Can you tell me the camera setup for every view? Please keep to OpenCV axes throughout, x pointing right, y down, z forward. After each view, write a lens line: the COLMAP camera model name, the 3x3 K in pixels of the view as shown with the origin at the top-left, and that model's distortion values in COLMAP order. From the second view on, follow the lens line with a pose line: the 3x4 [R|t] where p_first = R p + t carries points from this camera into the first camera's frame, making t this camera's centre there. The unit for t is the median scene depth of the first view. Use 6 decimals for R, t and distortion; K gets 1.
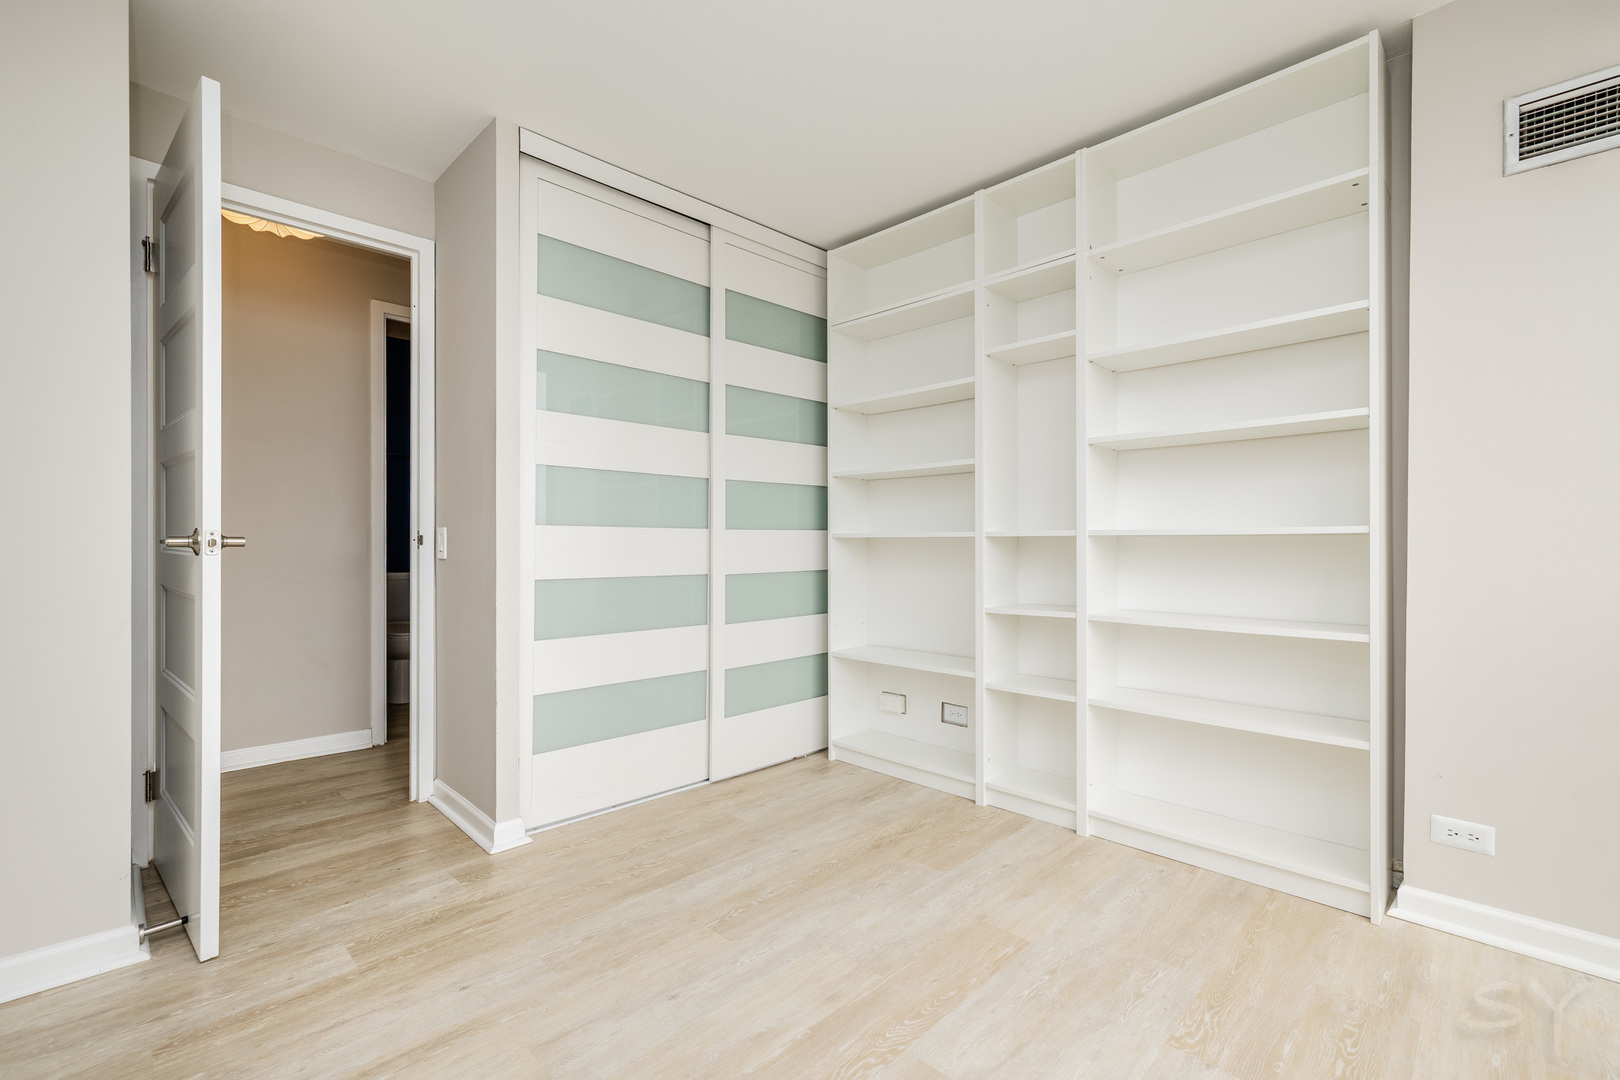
lens RADIAL K [[684.6, 0, 789.5], [0, 684.6, 540.5], [0, 0, 1]] dist [-0.000052, -0.000227]
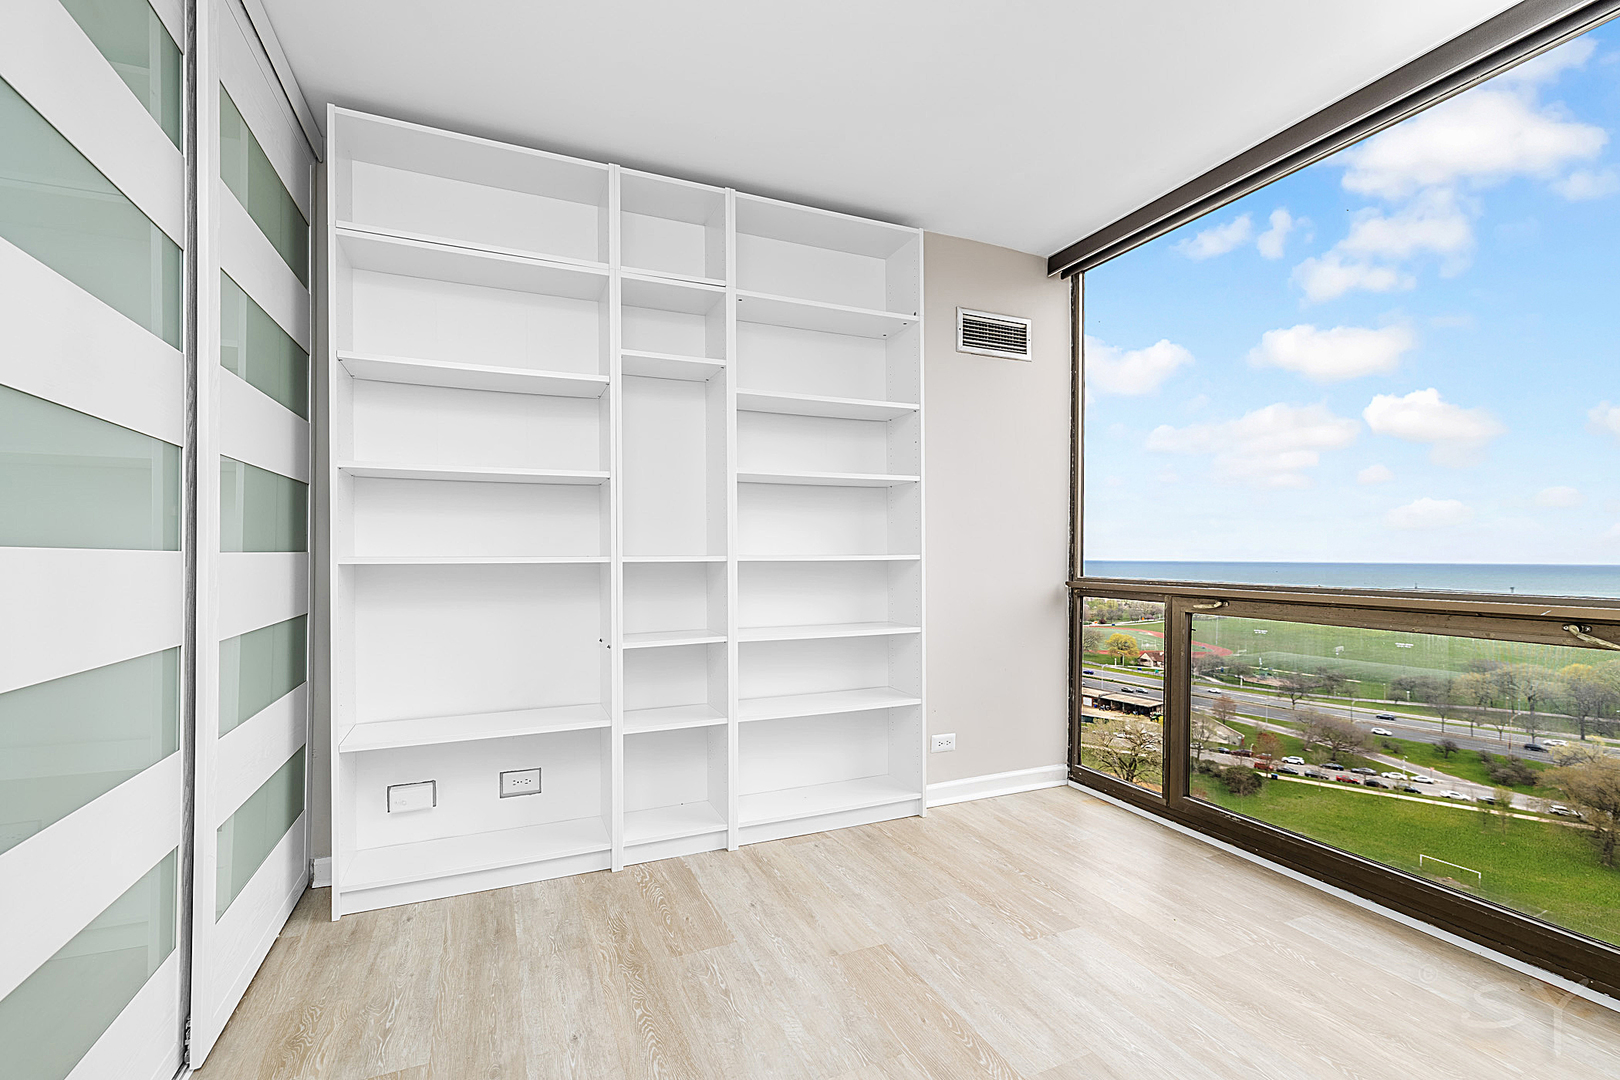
lens RADIAL K [[684.6, 0, 799.2], [0, 684.6, 558.7], [0, 0, 1]] dist [-0.000052, -0.000227]
pose [[0.376948, -0.004304, 0.926224, -0.489767], [0.000997, 0.999991, 0.004241, -0.015482], [-0.926234, -0.000675, 0.376949, 0.510163]]
